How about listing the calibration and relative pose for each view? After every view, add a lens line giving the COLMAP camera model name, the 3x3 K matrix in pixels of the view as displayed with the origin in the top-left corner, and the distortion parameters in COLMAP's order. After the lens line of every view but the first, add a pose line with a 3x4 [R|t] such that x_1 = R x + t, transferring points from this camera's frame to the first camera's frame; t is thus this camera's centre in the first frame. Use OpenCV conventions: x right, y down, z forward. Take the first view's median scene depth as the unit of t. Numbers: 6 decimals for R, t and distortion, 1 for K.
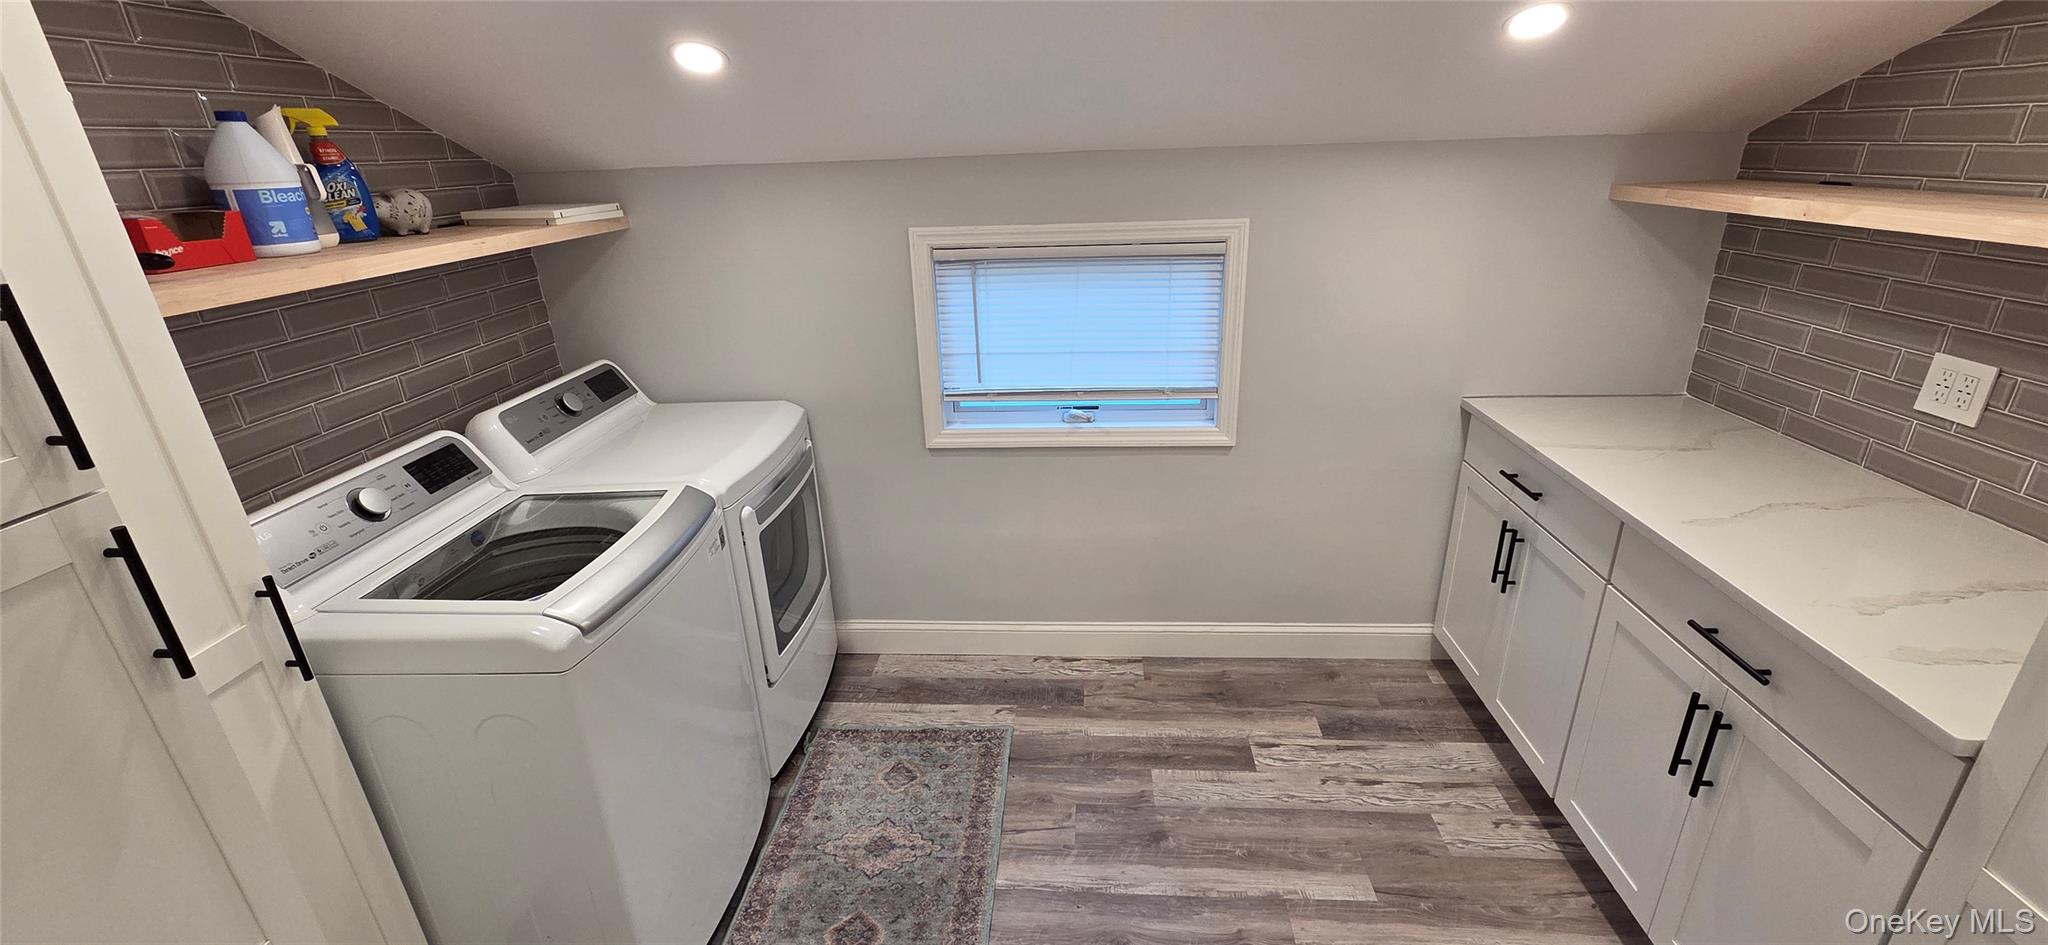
lens RADIAL K [[841.7, 0, 1026.7], [0, 841.7, 477.2], [0, 0, 1]] dist [0.009149, -0.001302]
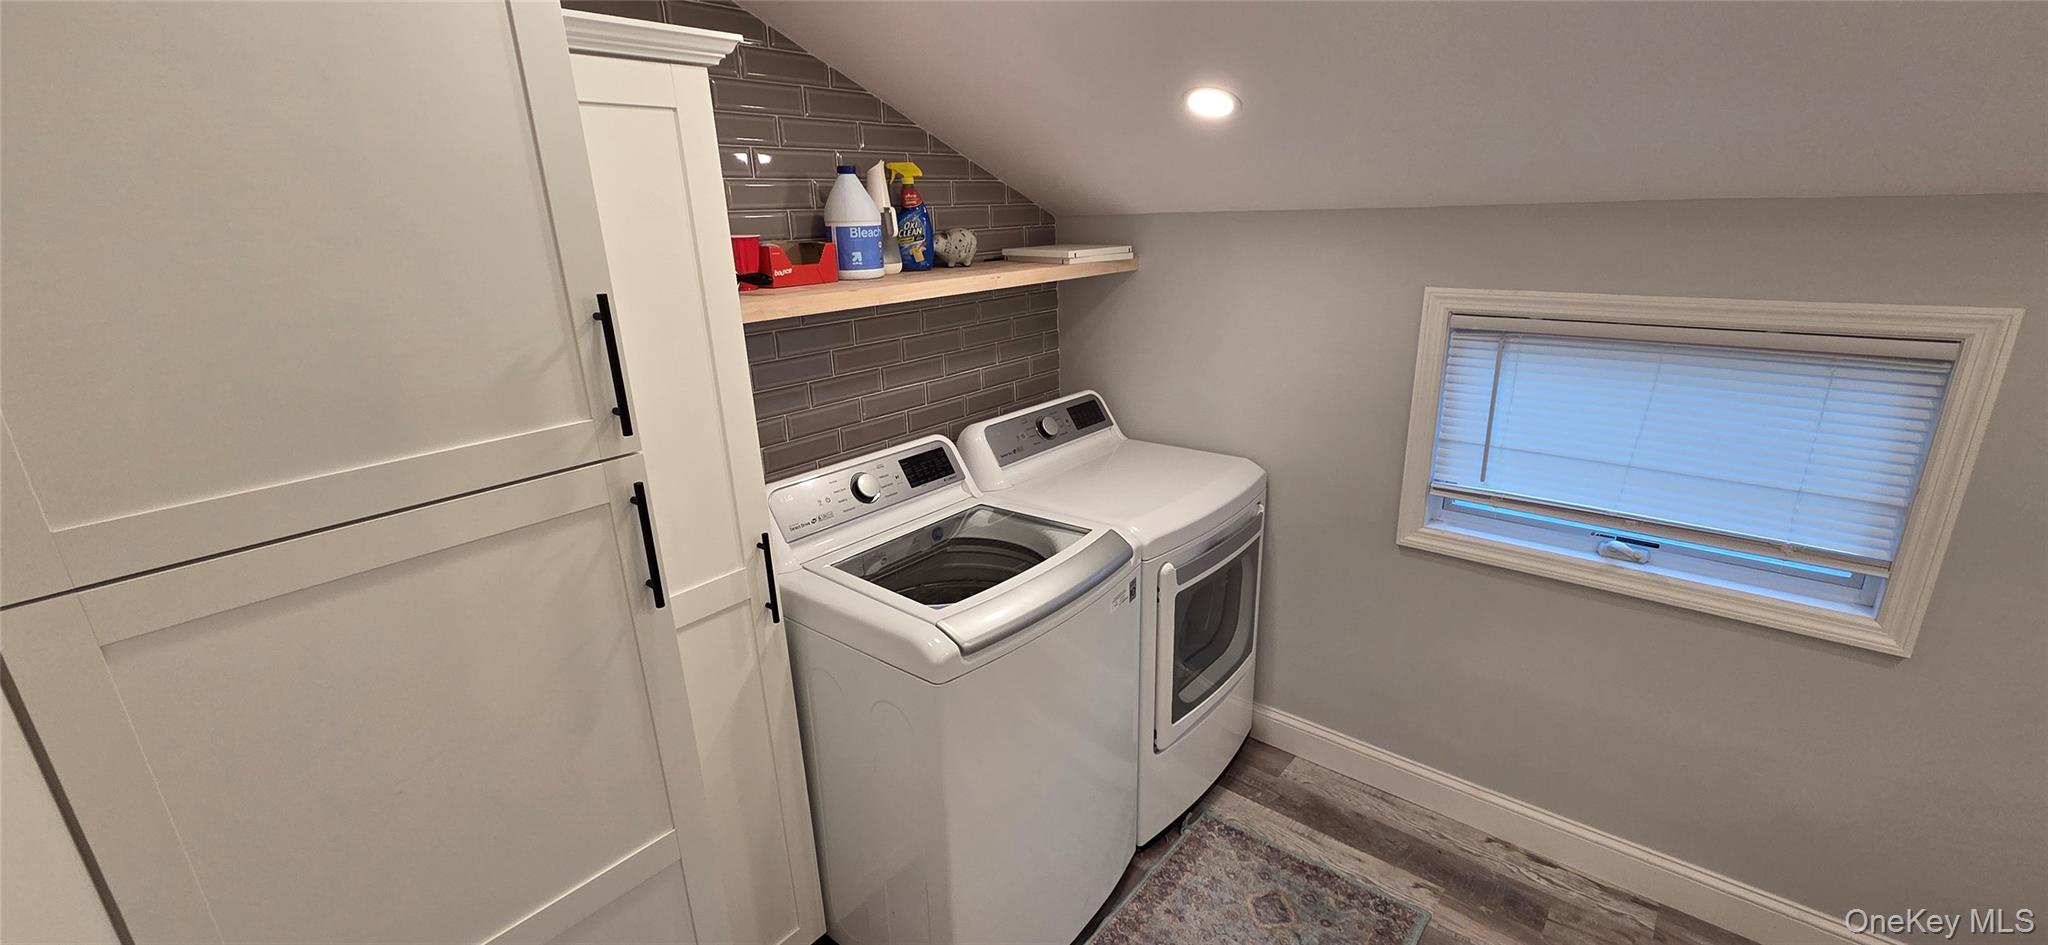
lens RADIAL K [[841.7, 0, 1024.1], [0, 841.7, 472.7], [0, 0, 1]] dist [0.009149, -0.001302]
pose [[0.805475, 0.191034, -0.560995, 0.046003], [-0.219618, 0.975441, 0.016838, -0.040688], [0.550434, 0.109642, 0.827648, 0.098828]]
